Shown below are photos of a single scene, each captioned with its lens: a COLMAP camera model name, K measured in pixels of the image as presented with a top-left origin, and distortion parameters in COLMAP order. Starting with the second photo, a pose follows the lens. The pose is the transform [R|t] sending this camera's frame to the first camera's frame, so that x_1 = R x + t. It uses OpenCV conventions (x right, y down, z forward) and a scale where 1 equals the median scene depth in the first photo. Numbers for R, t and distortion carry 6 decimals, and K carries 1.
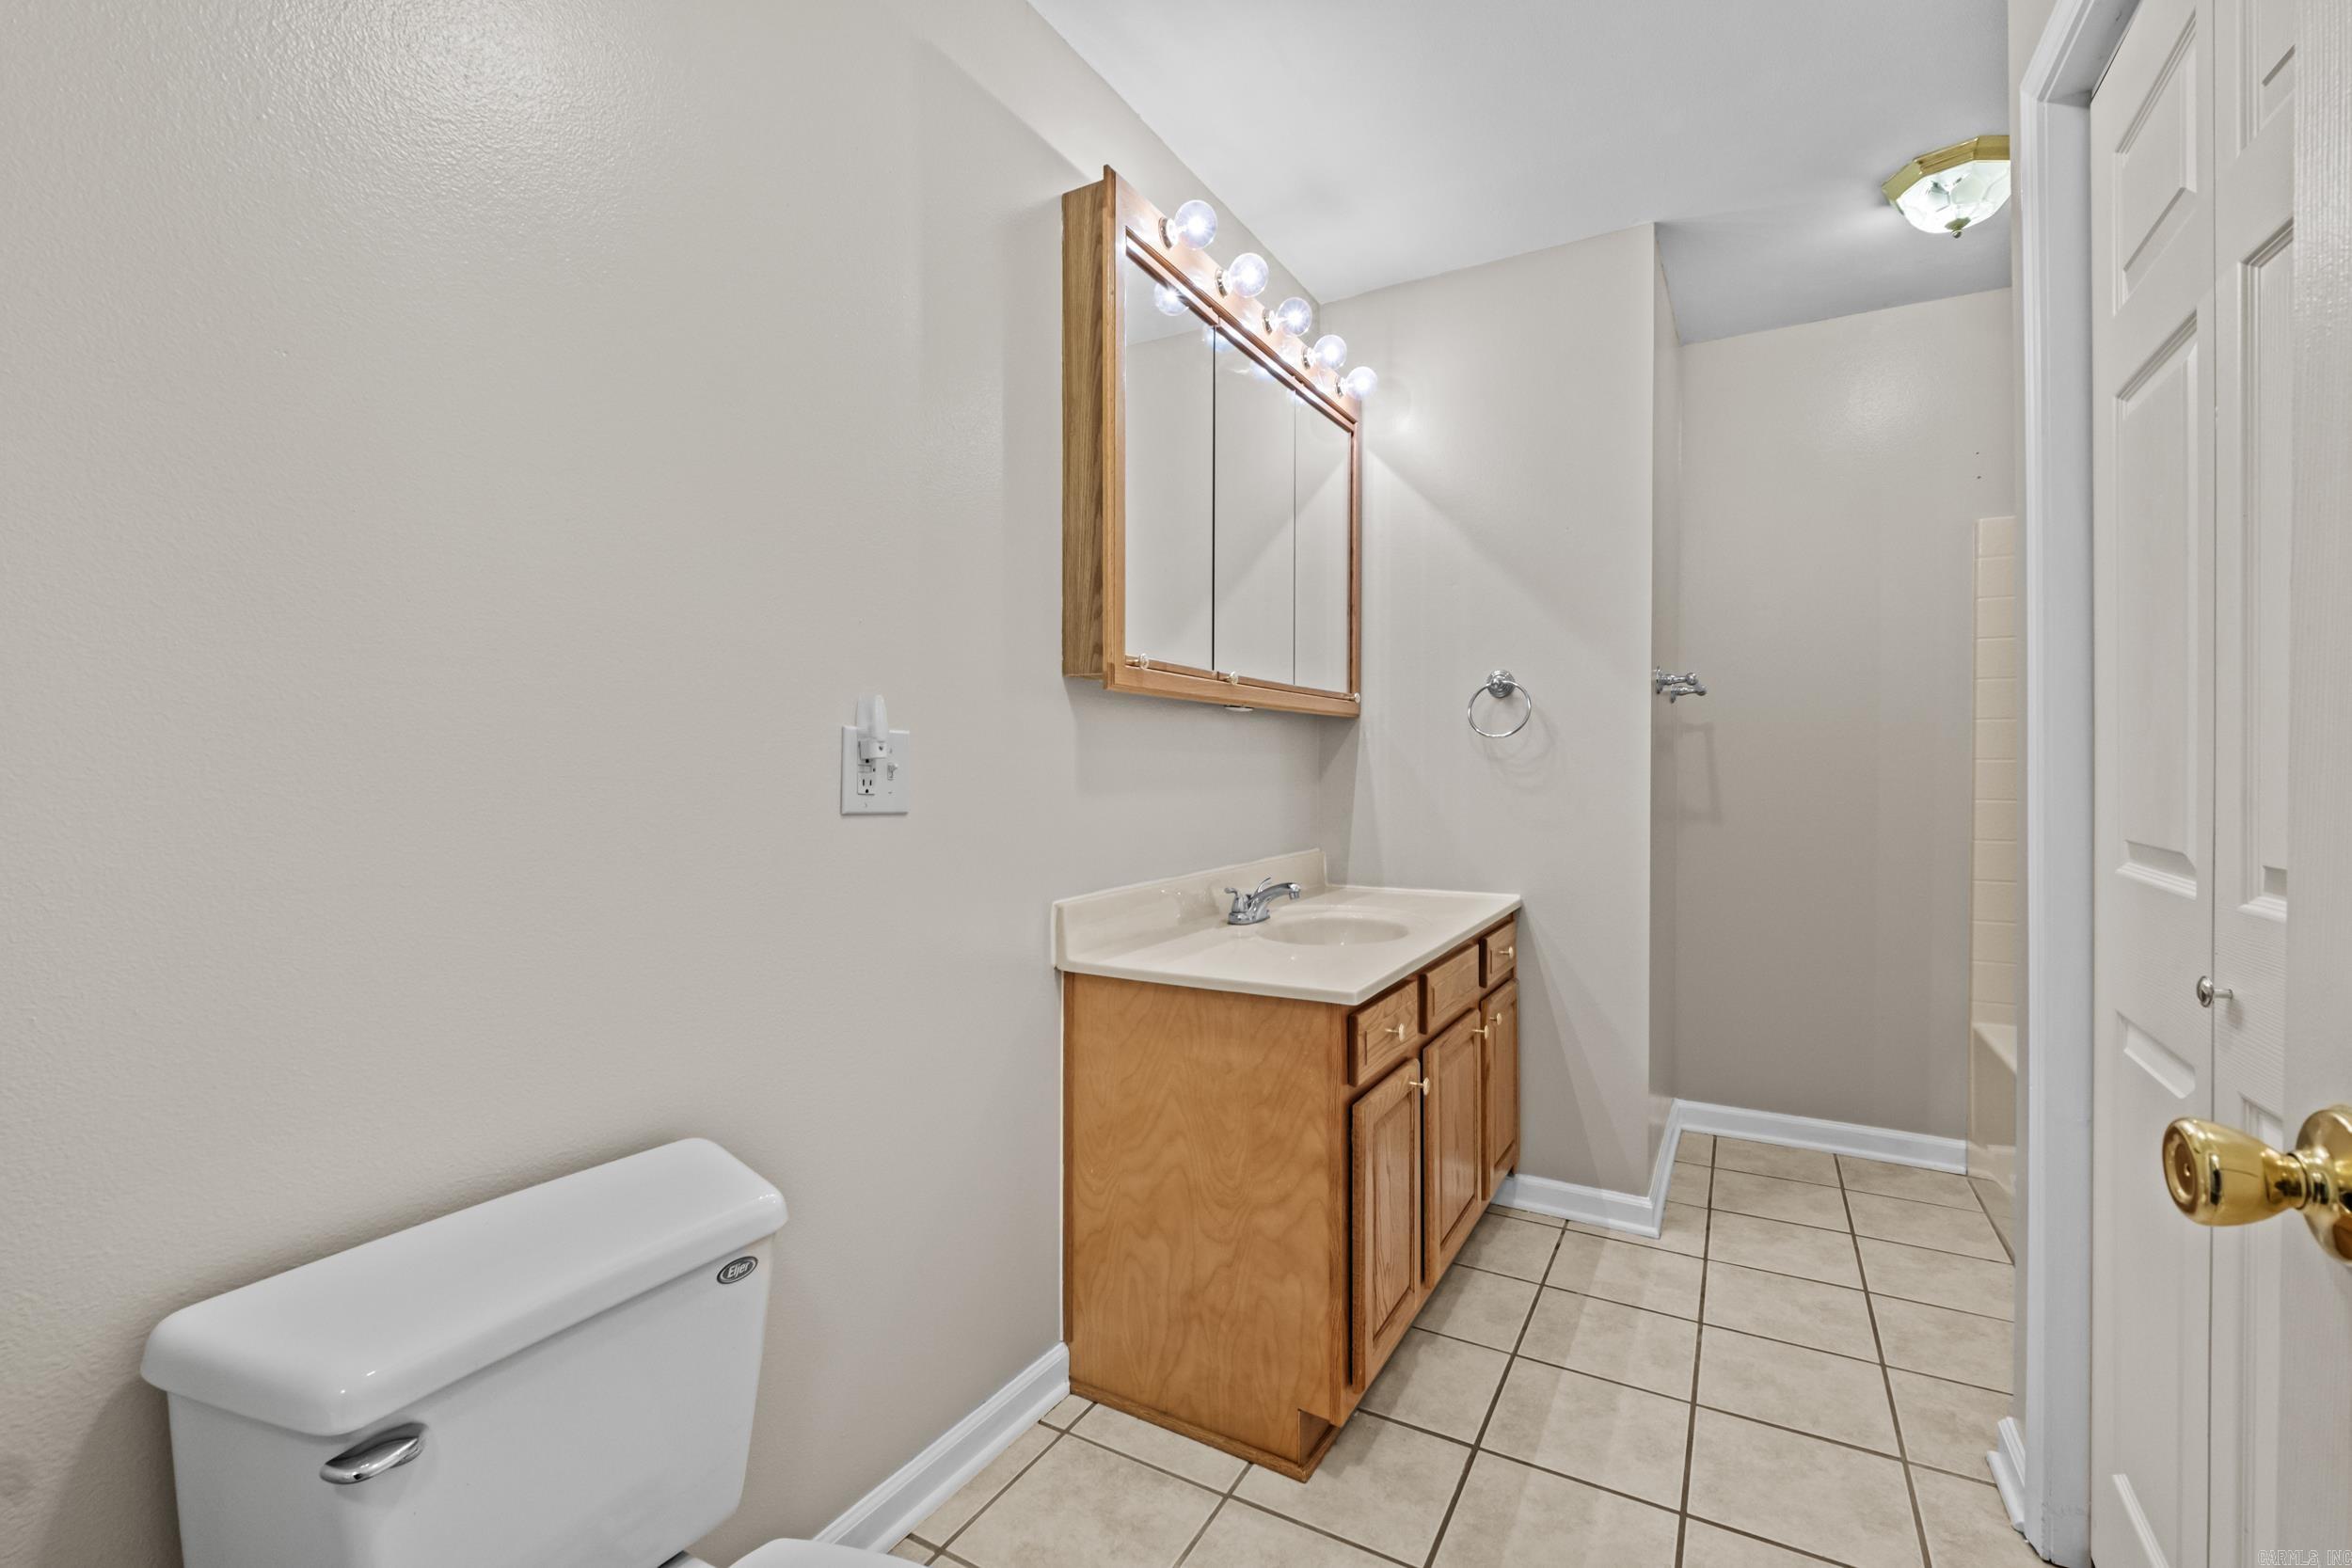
lens RADIAL K [[1021.6, 0, 1164.3], [0, 1021.6, 780.4], [0, 0, 1]] dist [-0.005419, -0.000490]
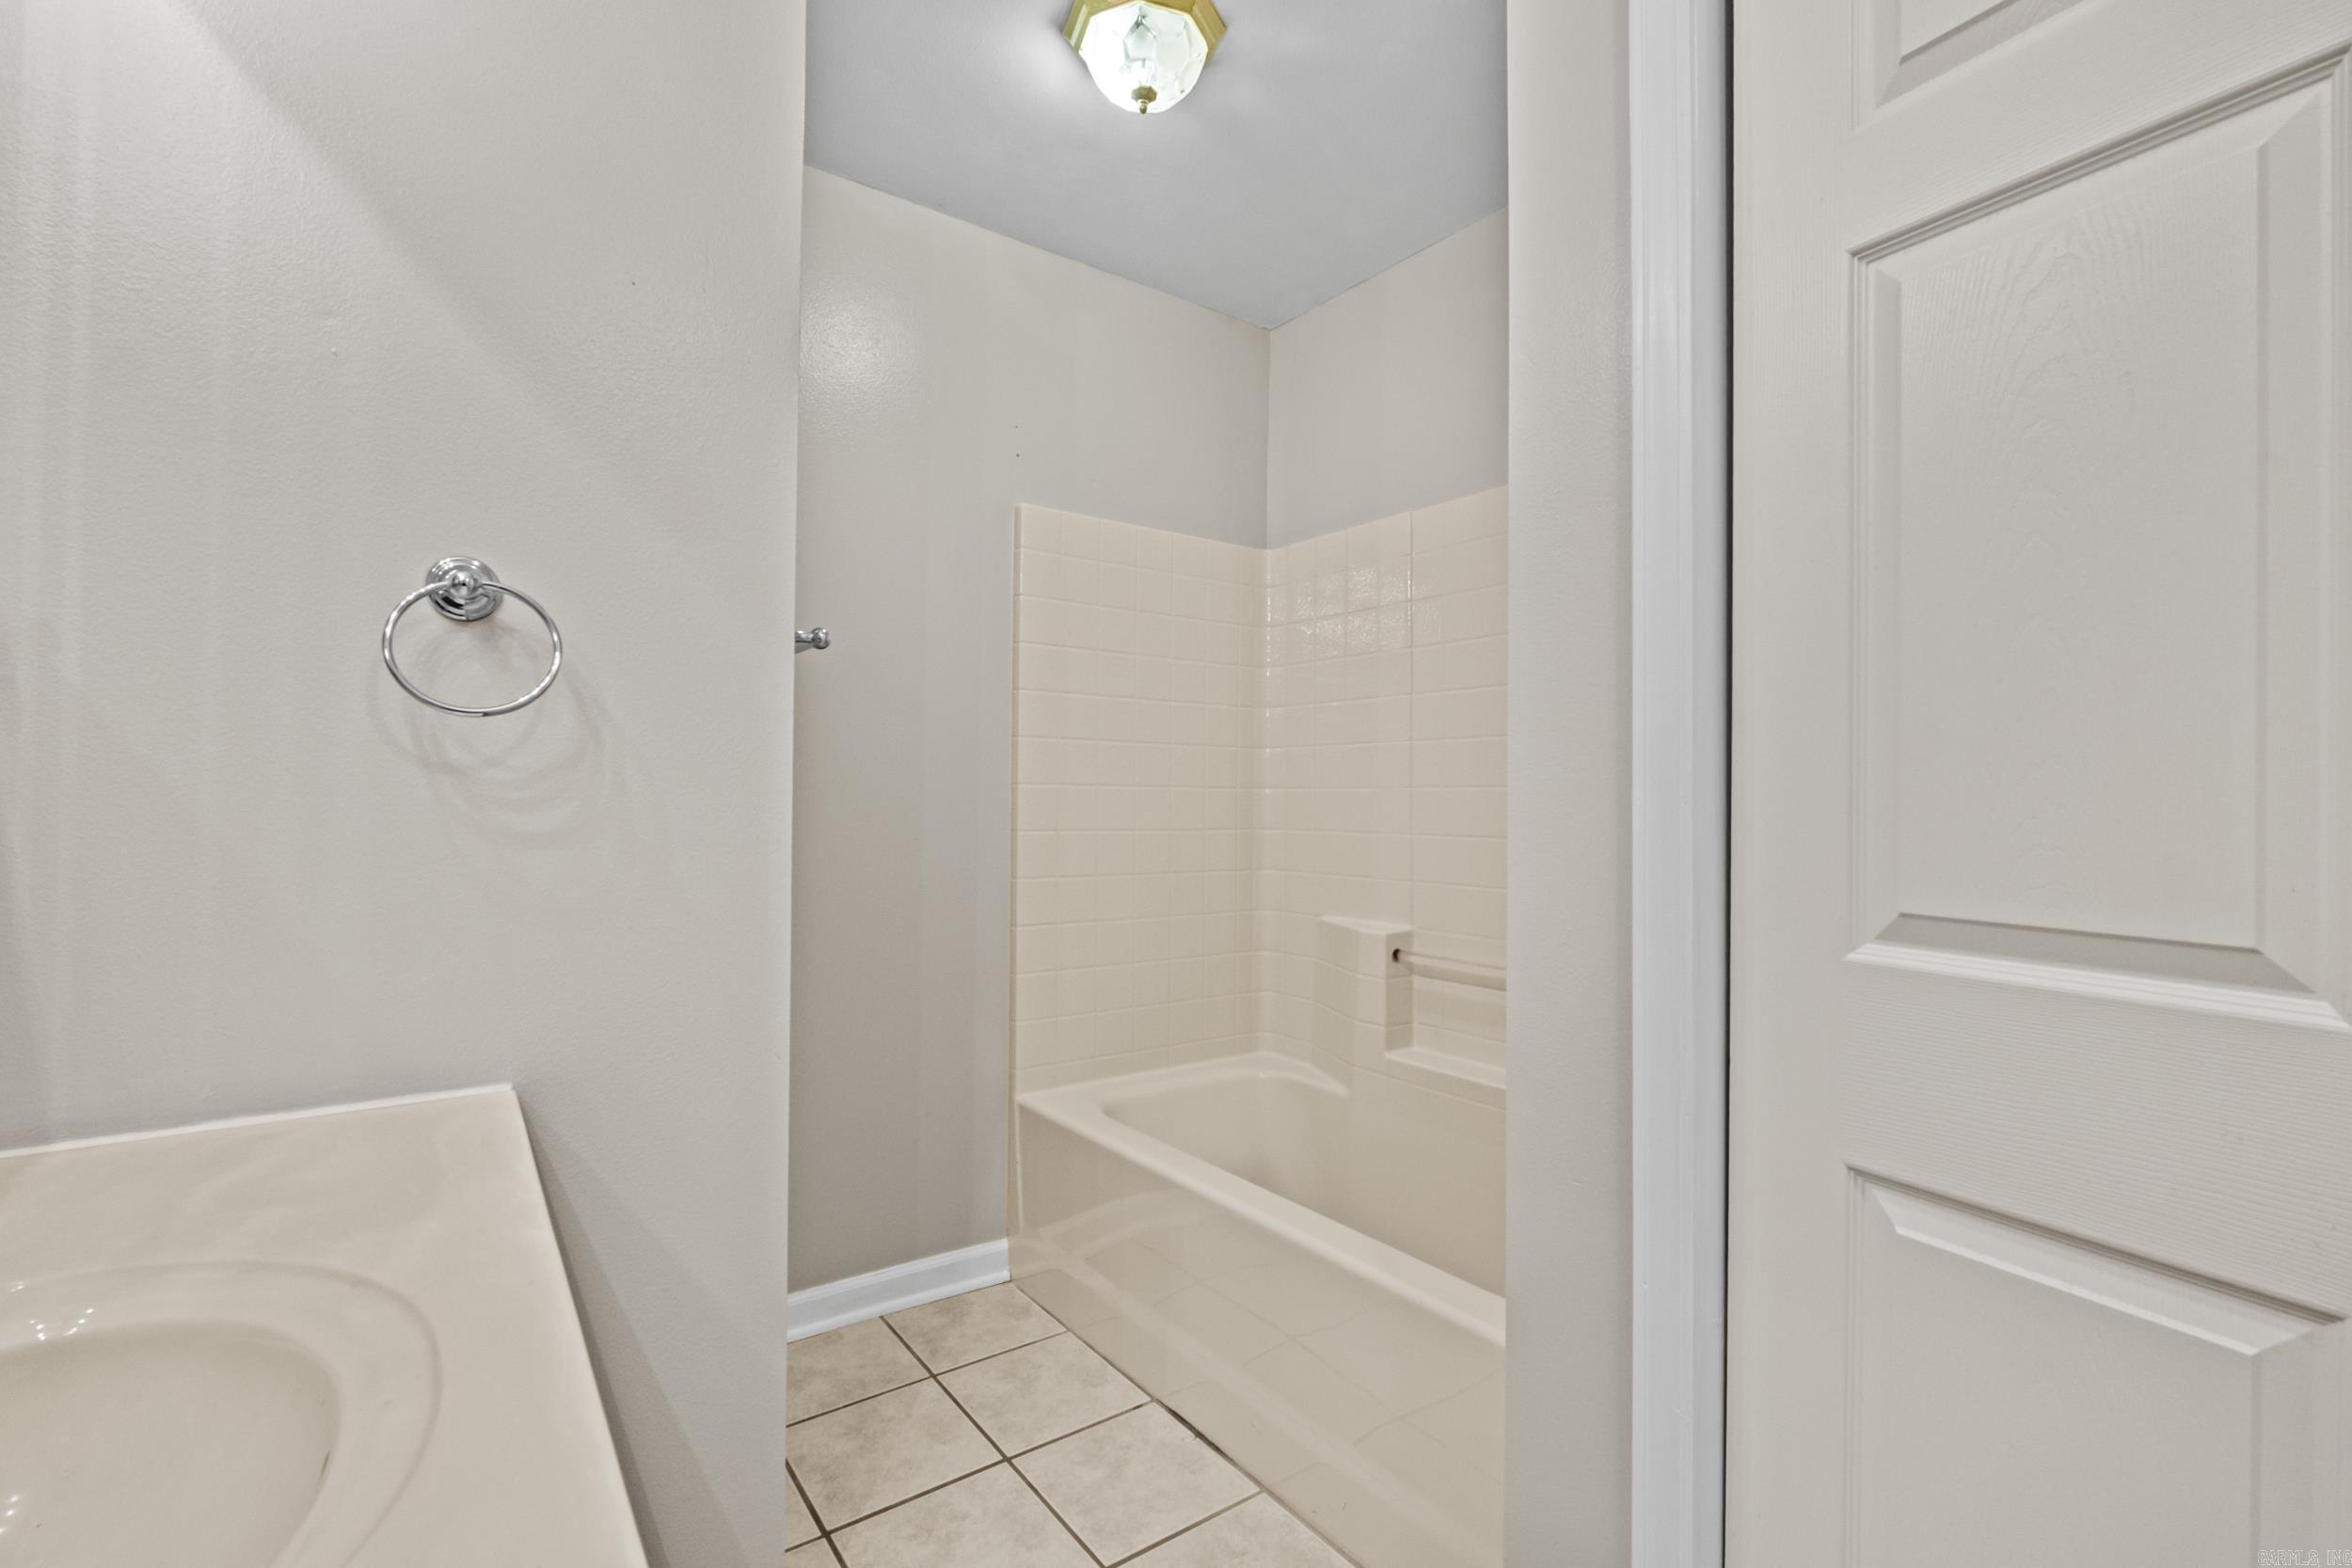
lens RADIAL K [[1041.2, 0, 1162.6], [0, 1041.2, 782.7], [0, 0, 1]] dist [-0.004078, -0.000766]
pose [[0.415244, 0.014322, 0.909597, 0.058801], [0.000002, 0.999876, -0.015745, -0.008034], [-0.909710, 0.006540, 0.415192, 0.555128]]
